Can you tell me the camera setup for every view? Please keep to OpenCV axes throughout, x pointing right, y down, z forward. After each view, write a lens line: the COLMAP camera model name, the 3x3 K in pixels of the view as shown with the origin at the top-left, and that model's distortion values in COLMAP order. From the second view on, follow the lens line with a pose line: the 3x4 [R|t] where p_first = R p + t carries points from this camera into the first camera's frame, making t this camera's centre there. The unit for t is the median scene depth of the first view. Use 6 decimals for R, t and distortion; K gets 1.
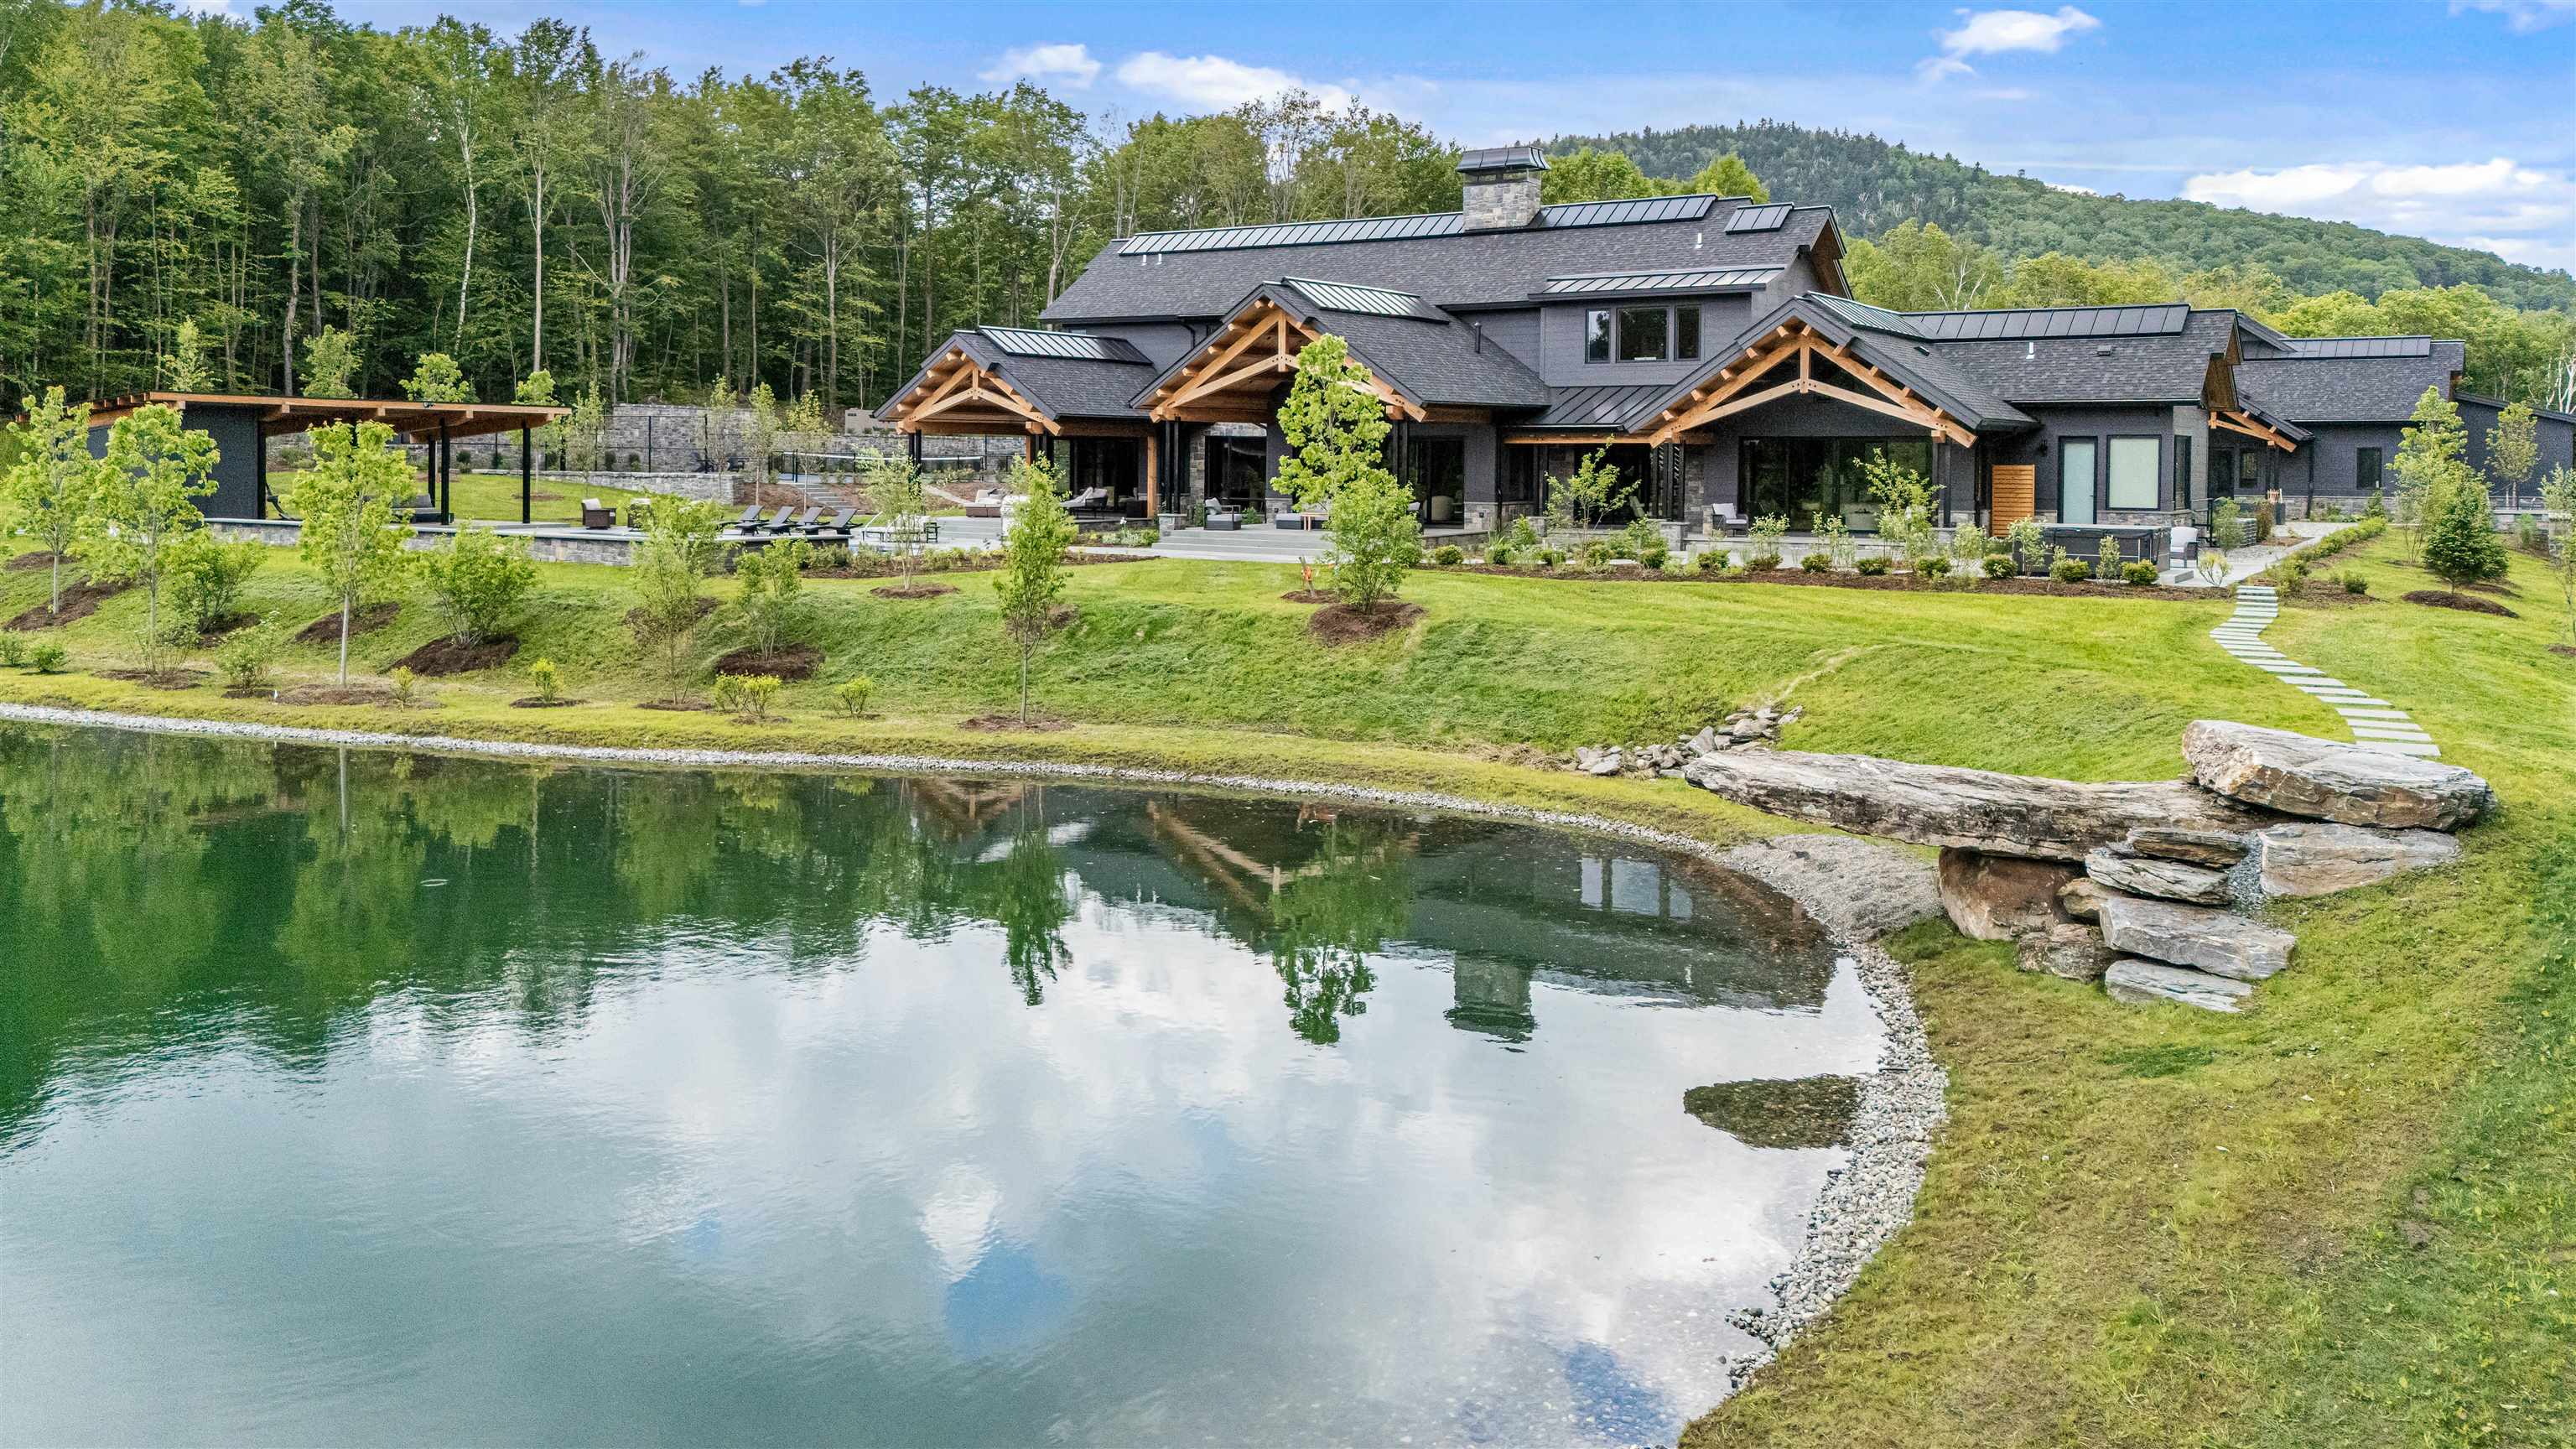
lens RADIAL K [[1884.6, 0, 1288.2], [0, 1884.6, 788.3], [0, 0, 1]] dist [0.034788, -0.010679]
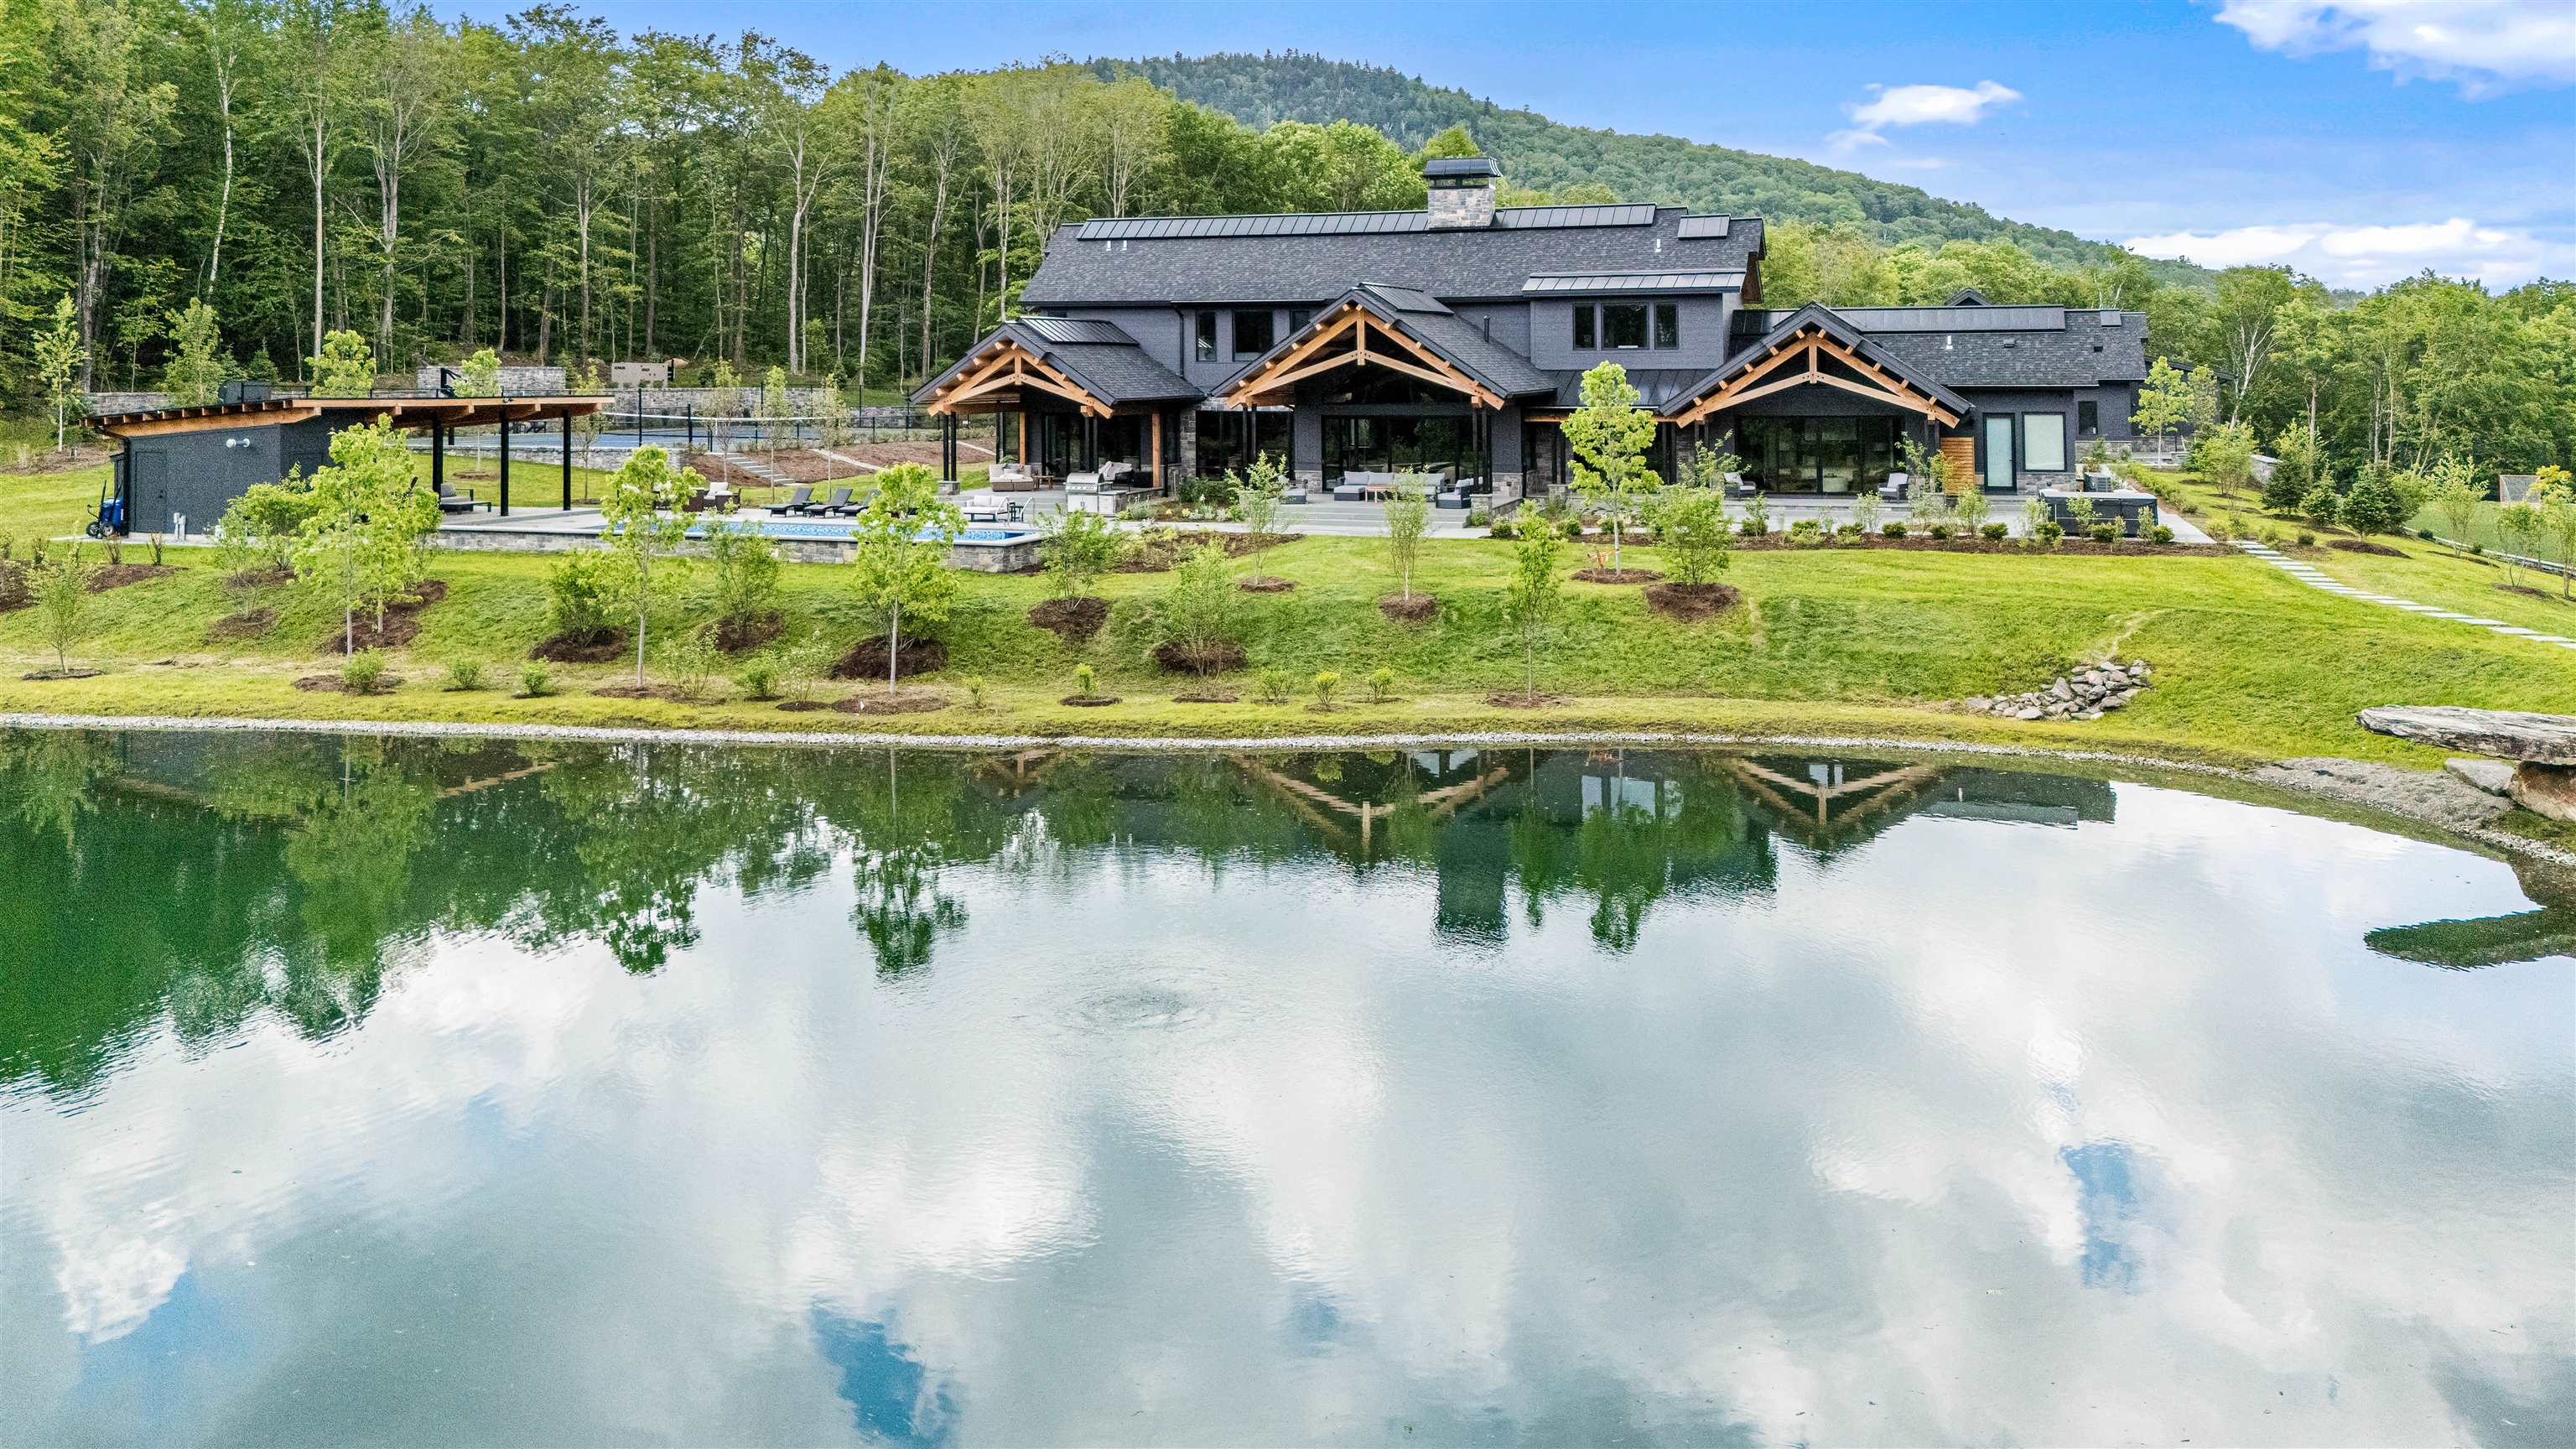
lens RADIAL K [[1920.6, 0, 1287.7], [0, 1920.6, 633.4], [0, 0, 1]] dist [0.052093, 0.003409]
pose [[0.968903, -0.043465, 0.243594, -0.279158], [0.052755, 0.998103, -0.031739, -0.021531], [-0.241752, 0.043603, 0.969358, -0.083812]]
